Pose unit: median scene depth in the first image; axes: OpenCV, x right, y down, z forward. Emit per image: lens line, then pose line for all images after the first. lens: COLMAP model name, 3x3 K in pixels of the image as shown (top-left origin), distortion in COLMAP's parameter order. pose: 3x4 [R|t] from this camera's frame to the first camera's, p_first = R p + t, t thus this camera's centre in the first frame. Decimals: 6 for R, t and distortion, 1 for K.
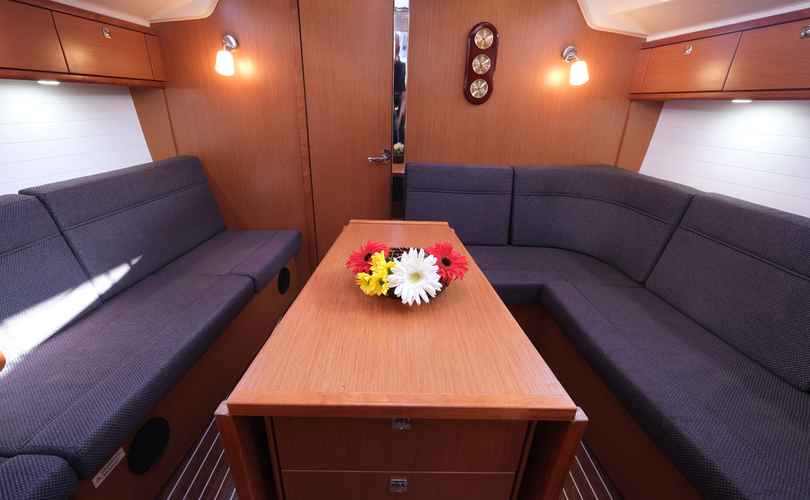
lens RADIAL K [[353.3, 0, 397.7], [0, 353.3, 254.8], [0, 0, 1]] dist [-0.013133, 0.000770]
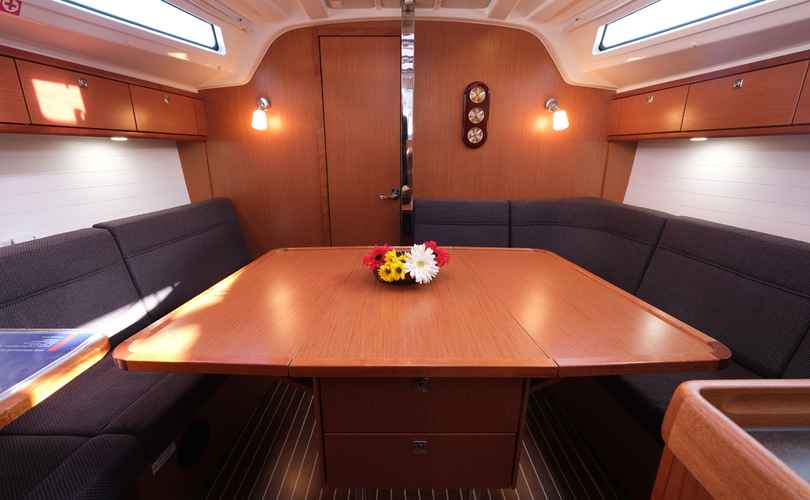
lens RADIAL K [[353.3, 0, 403.8], [0, 353.3, 248.0], [0, 0, 1]] dist [-0.013133, 0.000770]
pose [[0.999707, -0.024128, -0.001863, -0.012779], [0.023648, 0.990359, -0.136489, 0.052352], [0.005138, 0.136405, 0.990640, -0.109737]]
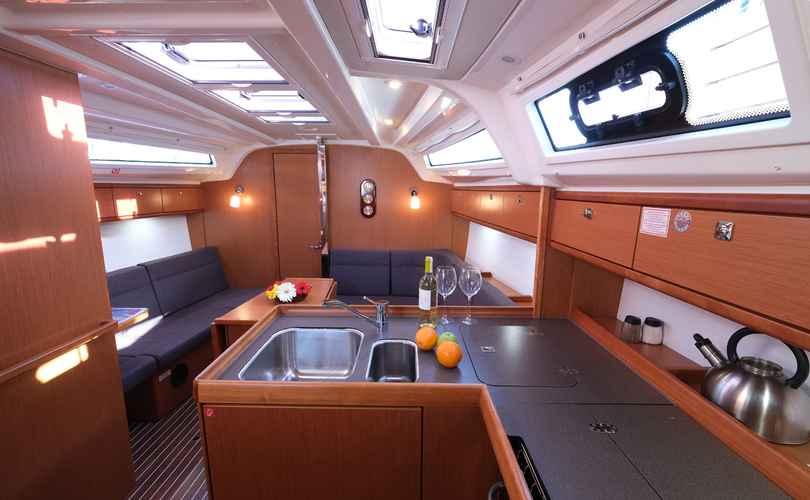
lens RADIAL K [[353.3, 0, 402.5], [0, 353.3, 248.4], [0, 0, 1]] dist [-0.013133, 0.000770]
pose [[0.999669, -0.012168, -0.022674, 0.463790], [0.006445, 0.971449, -0.237161, 0.176580], [0.024912, 0.236936, 0.971206, -0.794419]]
